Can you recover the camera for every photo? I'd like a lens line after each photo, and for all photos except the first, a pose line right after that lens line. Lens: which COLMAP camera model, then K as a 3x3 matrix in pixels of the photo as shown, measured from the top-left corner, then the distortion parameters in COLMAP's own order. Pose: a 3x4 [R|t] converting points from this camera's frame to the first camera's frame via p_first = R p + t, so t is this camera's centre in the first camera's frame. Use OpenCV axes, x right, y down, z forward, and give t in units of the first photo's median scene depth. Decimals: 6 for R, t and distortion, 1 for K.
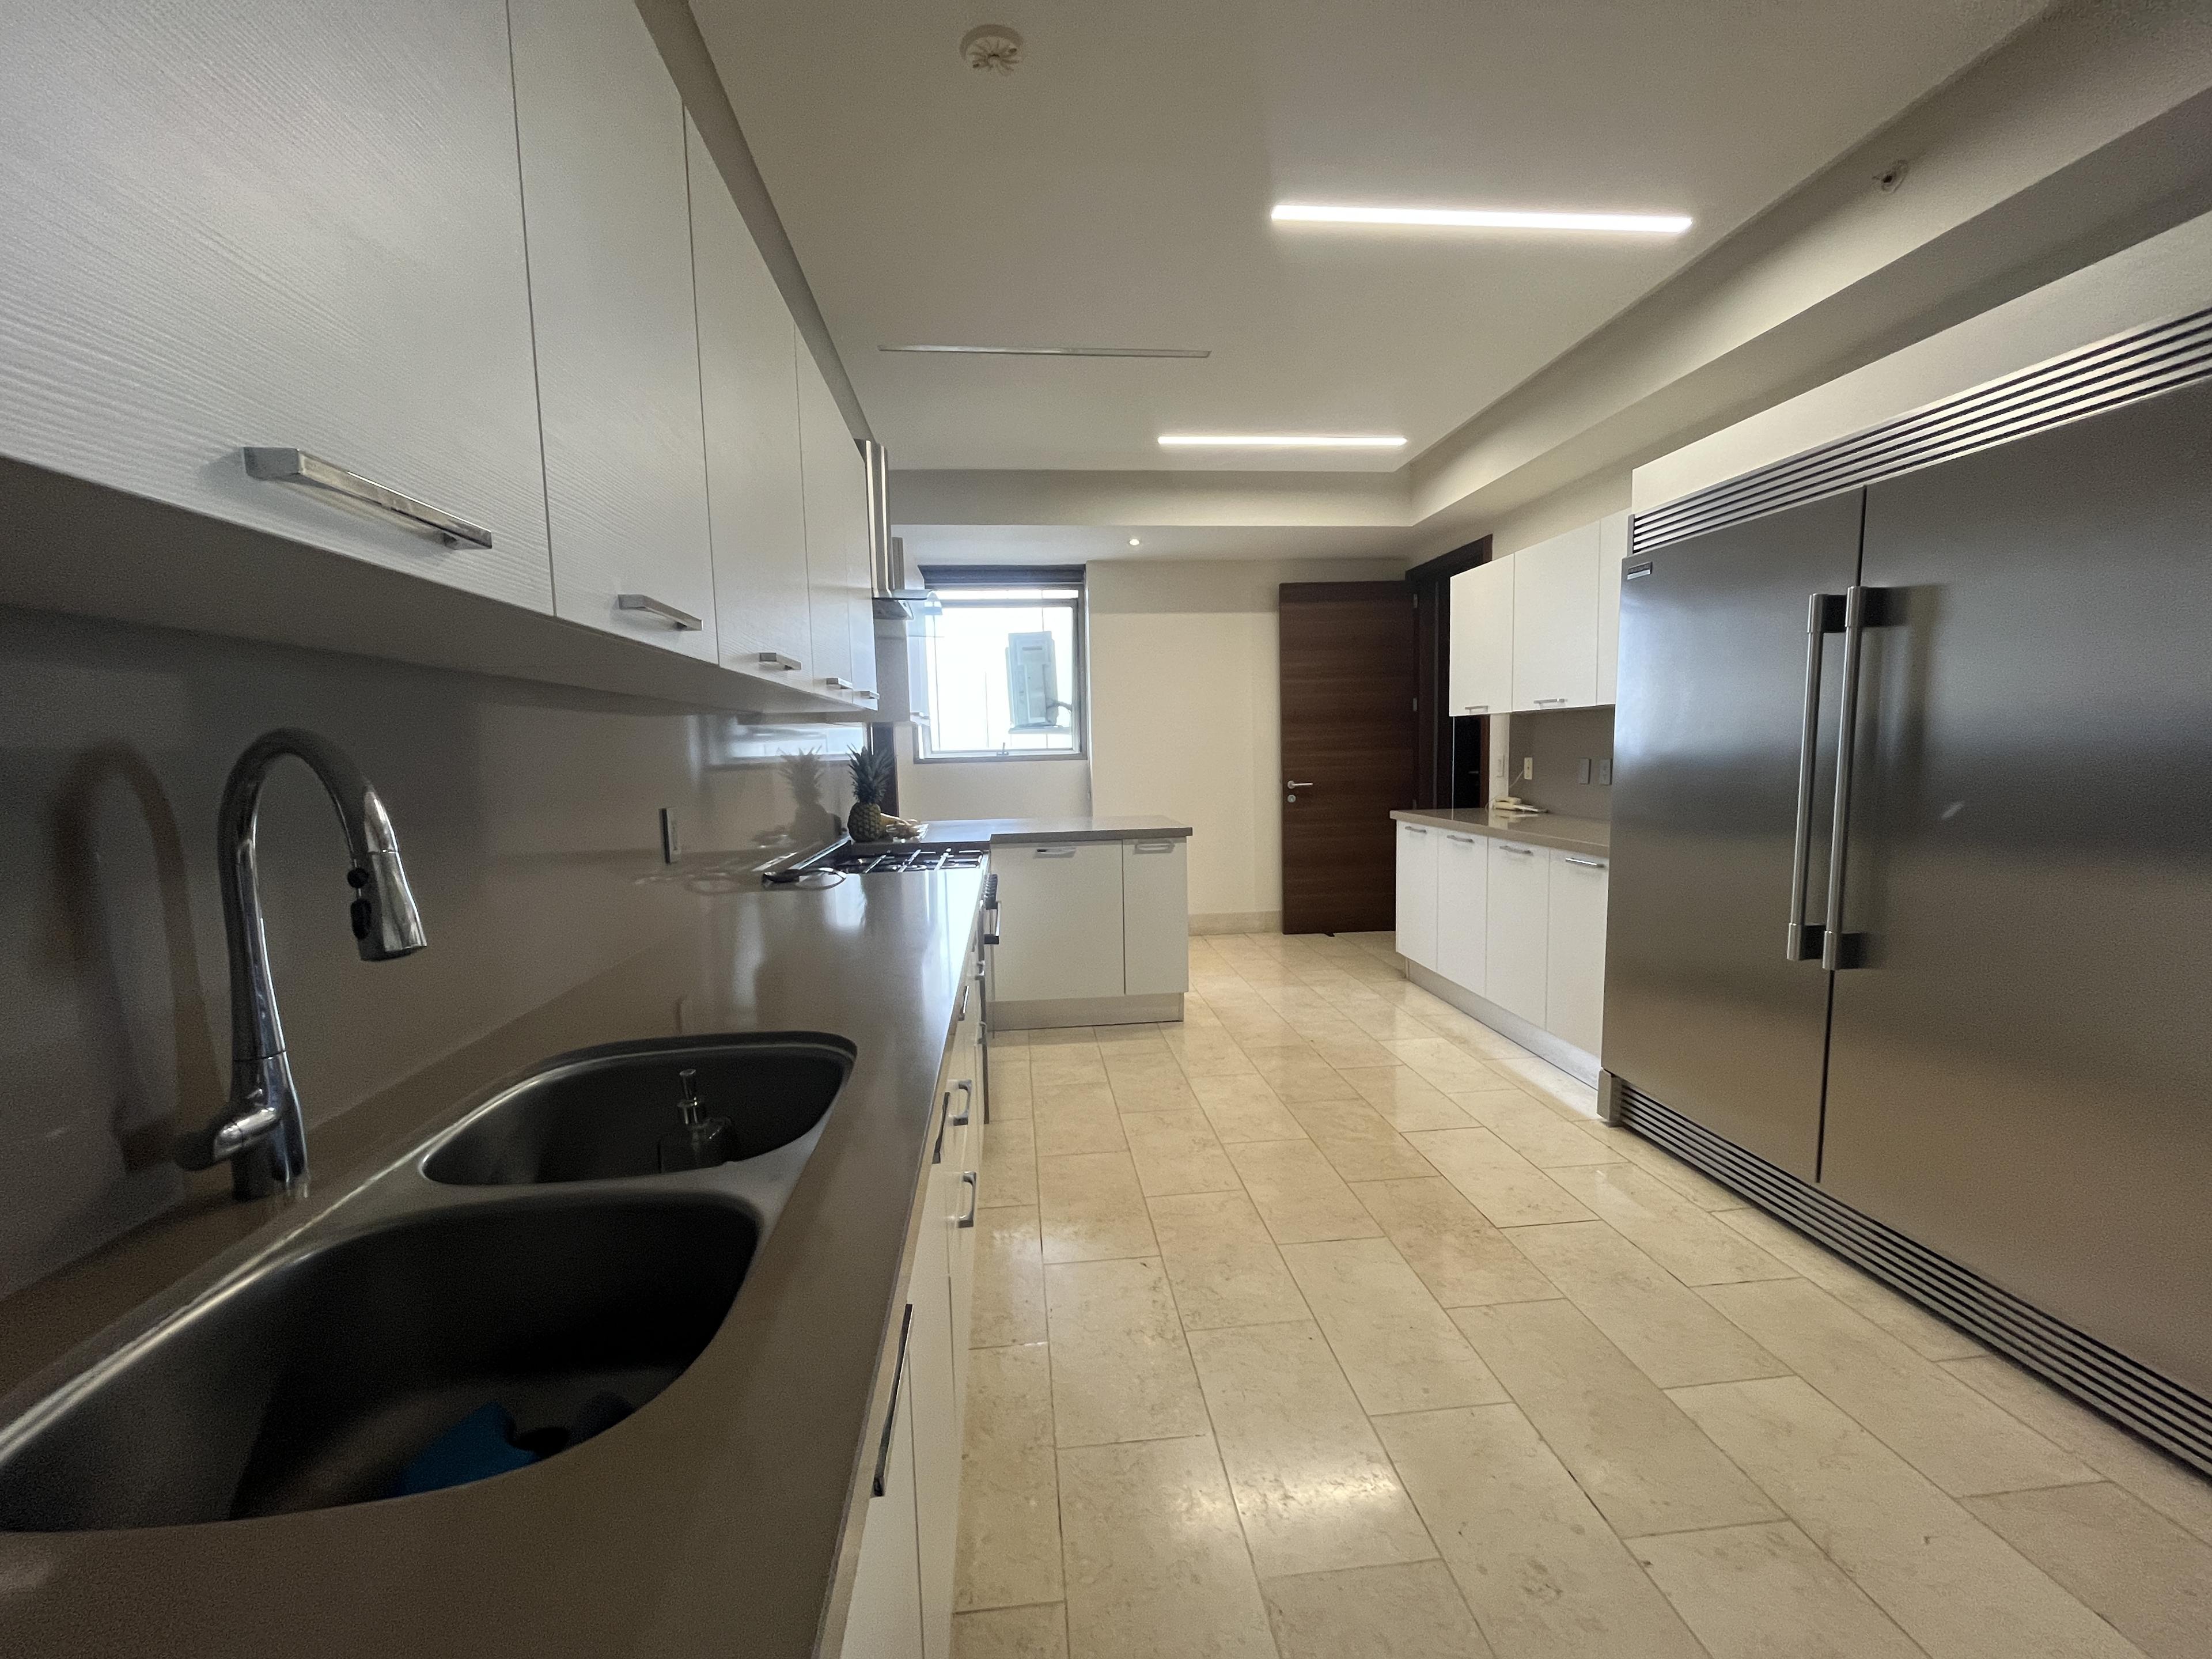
lens RADIAL K [[894.4, 0, 1099.1], [0, 894.4, 825.8], [0, 0, 1]] dist [-0.005923, 0.001054]
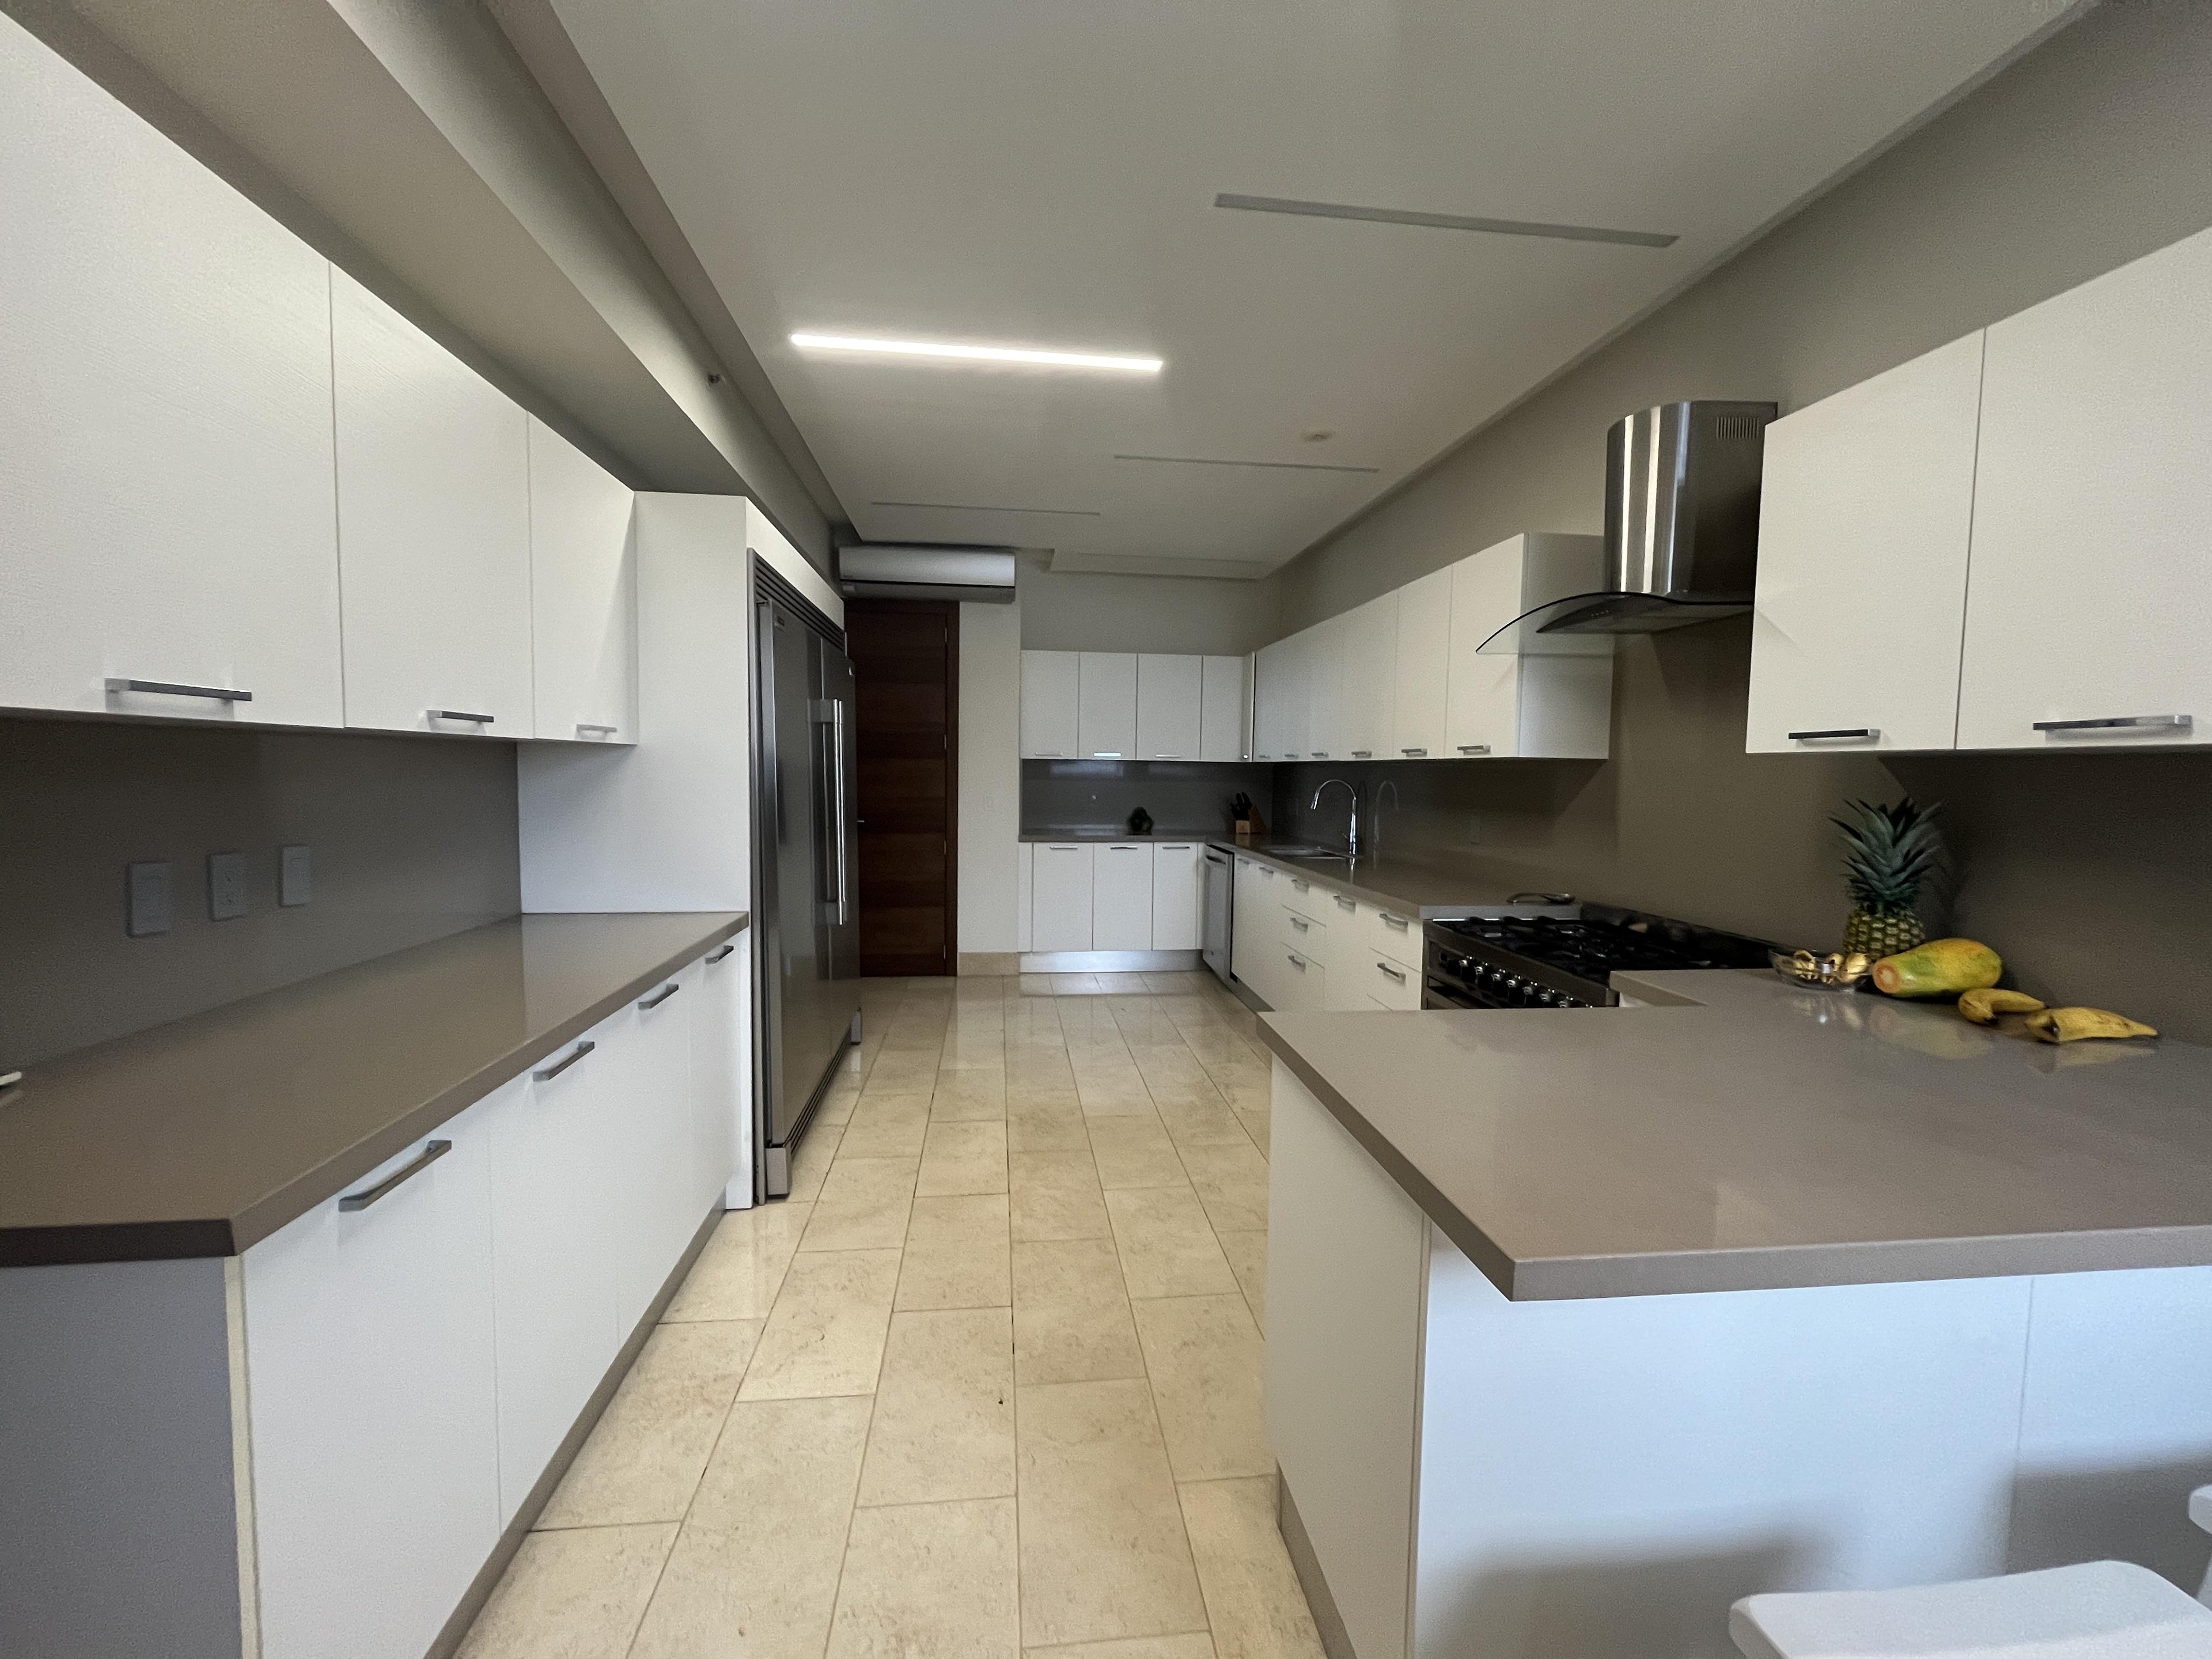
lens RADIAL K [[894.4, 0, 1090.5], [0, 894.4, 829.5], [0, 0, 1]] dist [-0.005923, 0.001054]
pose [[-0.999944, 0.010377, -0.001822, 0.182755], [0.009961, 0.987455, 0.157587, -0.148083], [0.003435, 0.157560, -0.987503, 1.415397]]
